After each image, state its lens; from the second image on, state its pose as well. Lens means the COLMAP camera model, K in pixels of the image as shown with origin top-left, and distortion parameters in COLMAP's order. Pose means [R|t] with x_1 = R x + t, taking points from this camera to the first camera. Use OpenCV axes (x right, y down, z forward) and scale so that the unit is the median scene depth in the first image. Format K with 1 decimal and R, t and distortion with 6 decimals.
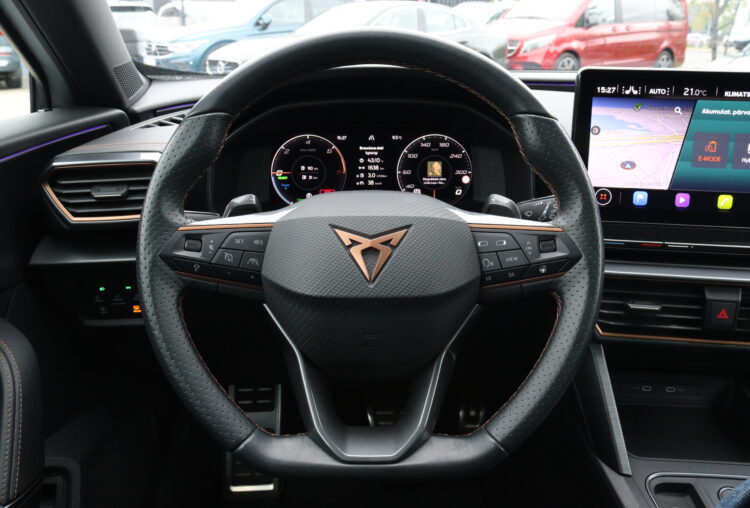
lens RADIAL K [[624.1, 0, 376.3], [0, 624.1, 240.9], [0, 0, 1]] dist [-0.161623, 0.136073]
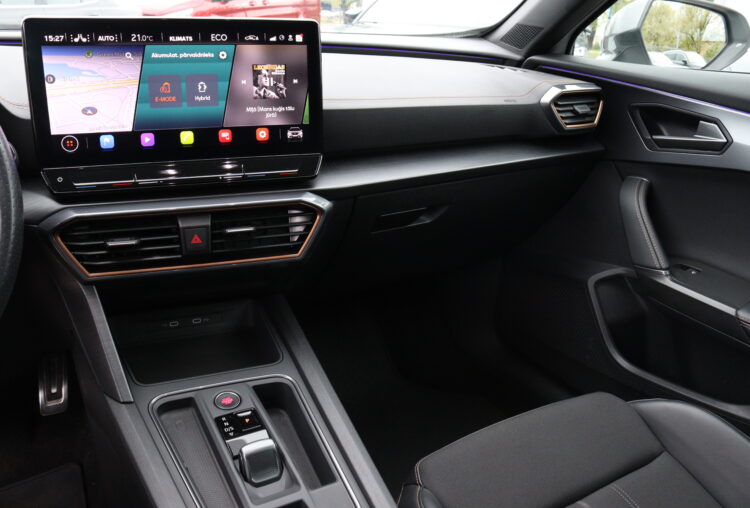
lens RADIAL K [[624.1, 0, 376.3], [0, 624.1, 240.9], [0, 0, 1]] dist [-0.161623, 0.136073]
pose [[0.863855, -0.139612, 0.484008, 0.314379], [0.124793, 0.990188, 0.062888, 0.094384], [-0.488039, 0.006075, 0.872801, -0.142826]]
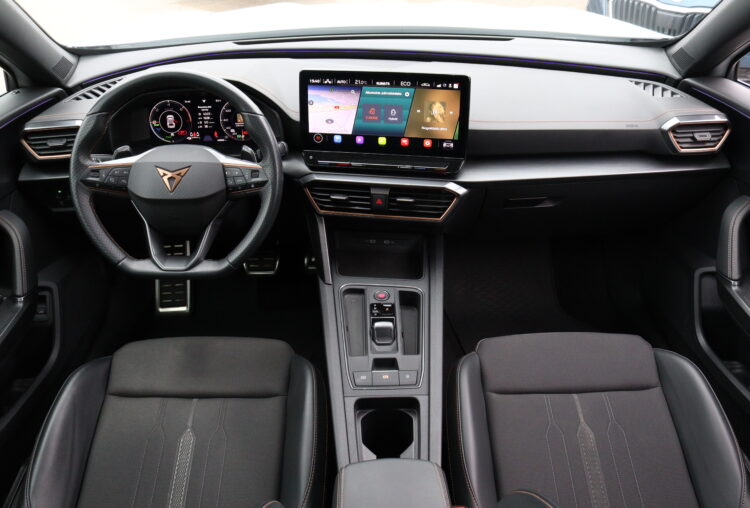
lens RADIAL K [[624.1, 0, 376.3], [0, 624.1, 240.9], [0, 0, 1]] dist [-0.161623, 0.136073]
pose [[0.999758, -0.013077, 0.017675, 0.528470], [0.009022, 0.977093, 0.212623, -0.171818], [-0.020051, -0.212412, 0.976974, -0.931832]]
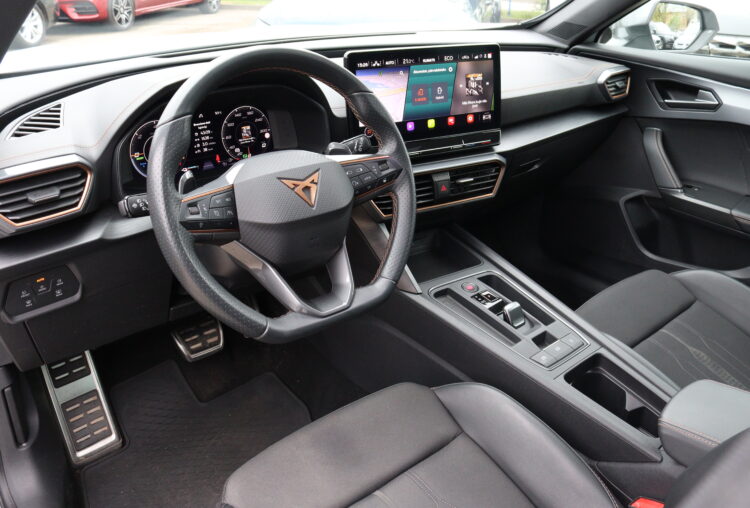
lens RADIAL K [[624.1, 0, 376.3], [0, 624.1, 240.9], [0, 0, 1]] dist [-0.161623, 0.136073]
pose [[0.769927, -0.252931, 0.585865, -0.654129], [0.191397, 0.967356, 0.166100, -0.065216], [-0.608752, -0.015752, 0.793204, -0.305252]]
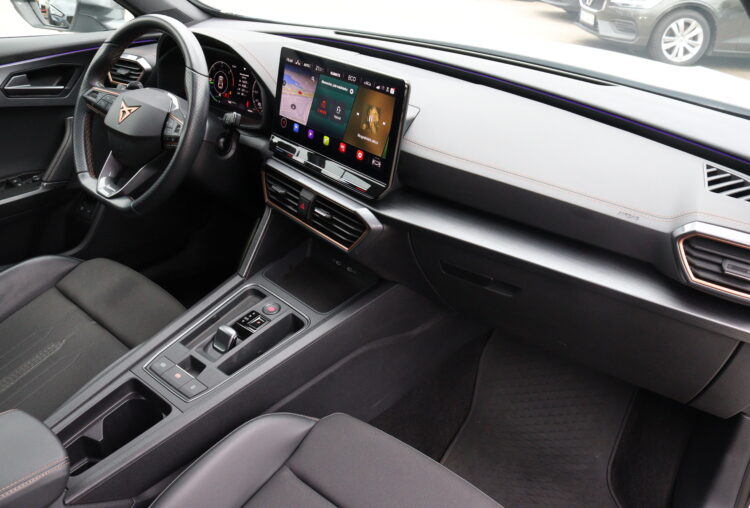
lens RADIAL K [[624.1, 0, 376.3], [0, 624.1, 240.9], [0, 0, 1]] dist [-0.161623, 0.136073]
pose [[0.778166, 0.326154, -0.536732, 1.663060], [-0.259572, 0.945201, 0.198035, -0.174960], [0.571909, -0.014784, 0.820184, -0.280033]]
